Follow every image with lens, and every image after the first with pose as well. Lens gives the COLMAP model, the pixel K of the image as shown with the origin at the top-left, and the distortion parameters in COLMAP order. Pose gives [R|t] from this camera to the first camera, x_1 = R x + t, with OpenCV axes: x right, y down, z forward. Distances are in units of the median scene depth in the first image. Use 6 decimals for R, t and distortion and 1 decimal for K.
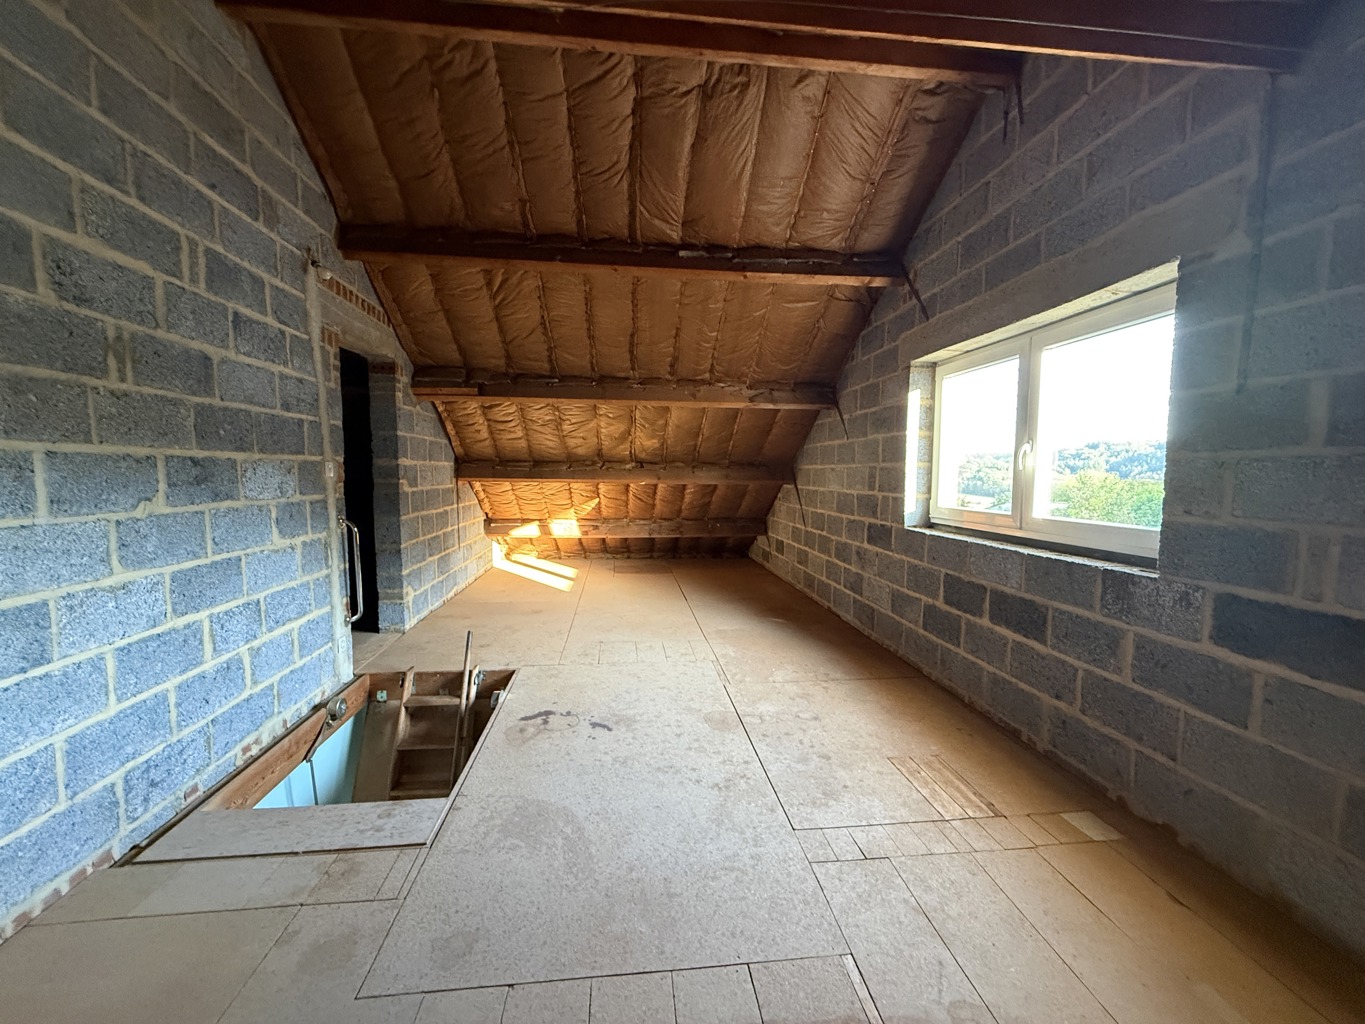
lens RADIAL K [[543.8, 0, 677.0], [0, 543.8, 516.1], [0, 0, 1]] dist [-0.001161, -0.000435]
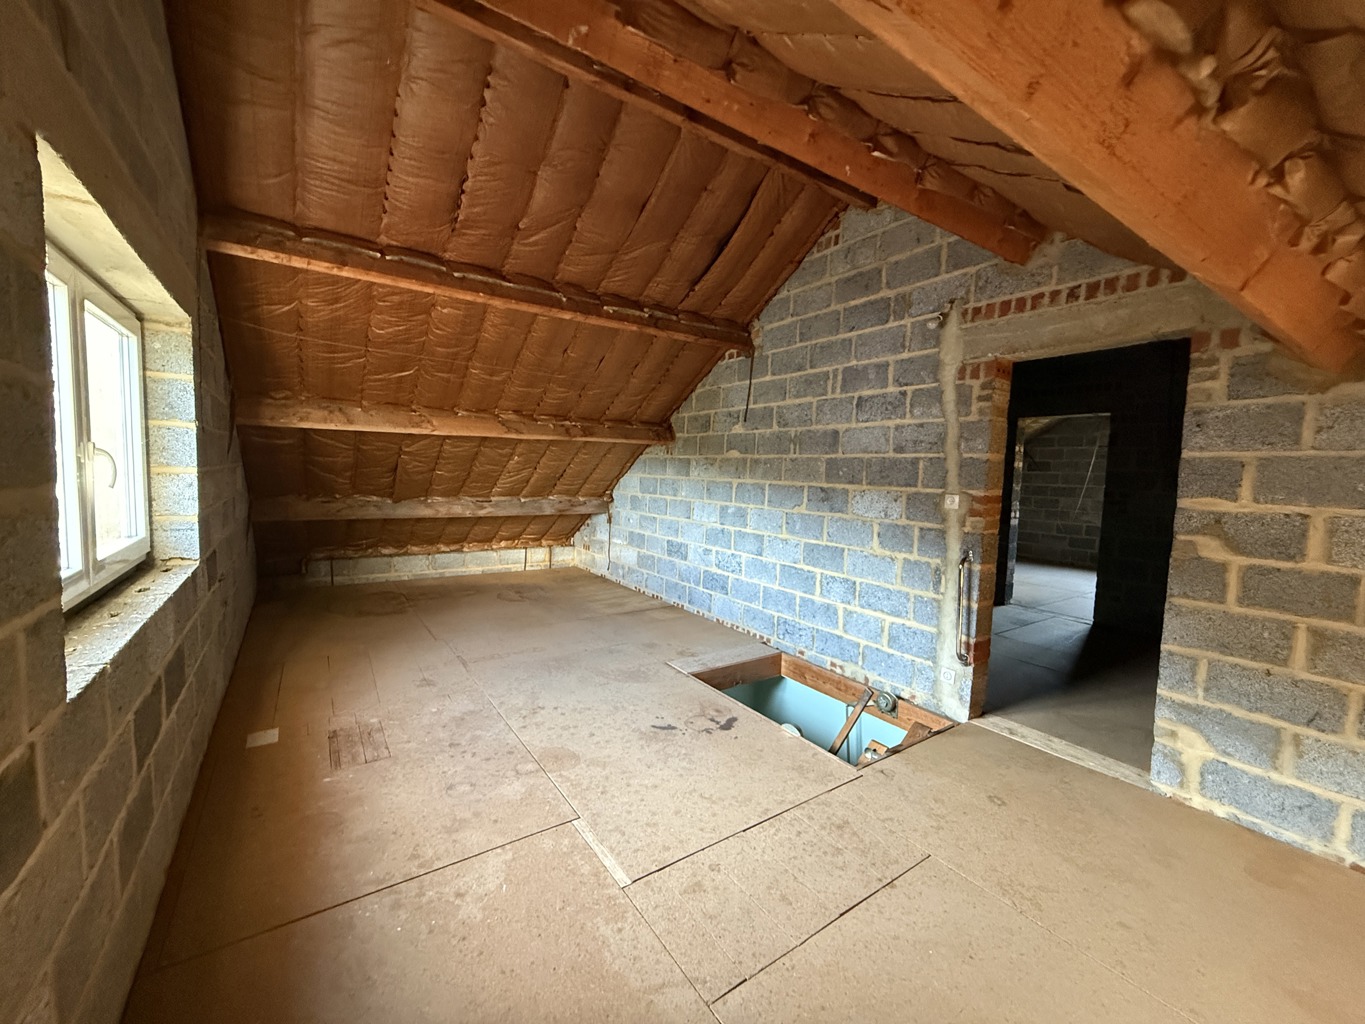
lens RADIAL K [[543.8, 0, 678.3], [0, 543.8, 513.1], [0, 0, 1]] dist [-0.001161, -0.000435]
pose [[-0.877070, 0.003886, -0.480347, 0.374878], [-0.076582, 0.986047, 0.147807, -0.211757], [0.474219, 0.166423, -0.864534, 1.964073]]
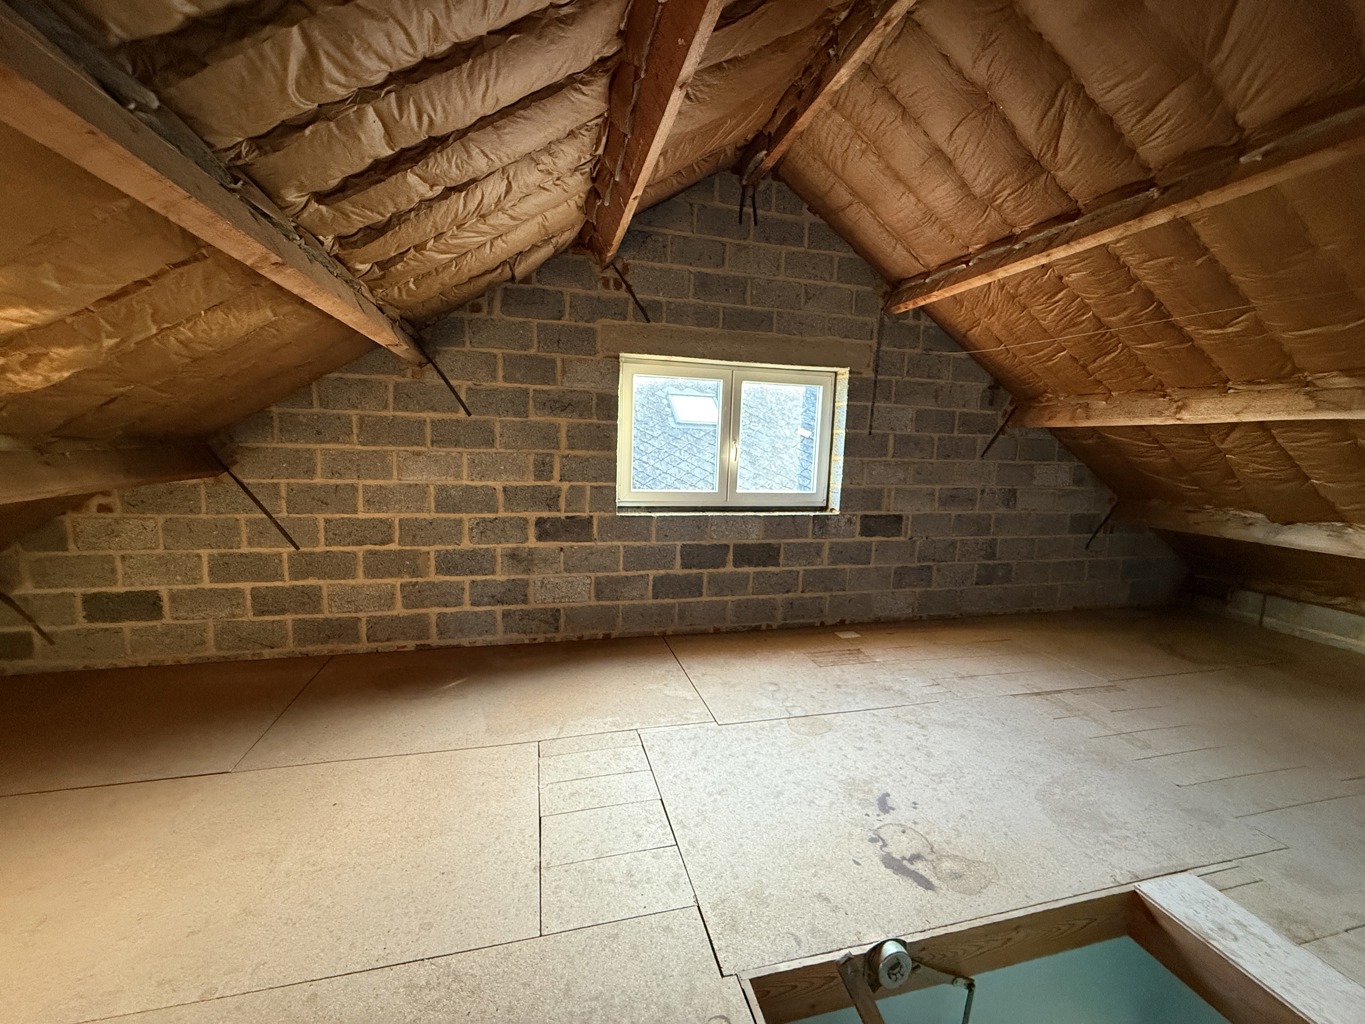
lens RADIAL K [[543.8, 0, 676.8], [0, 543.8, 515.5], [0, 0, 1]] dist [-0.001161, -0.000435]
pose [[-0.147612, -0.146975, 0.978064, -0.859361], [0.048027, 0.986665, 0.155516, -0.187016], [-0.987879, 0.069929, -0.138585, 1.445612]]
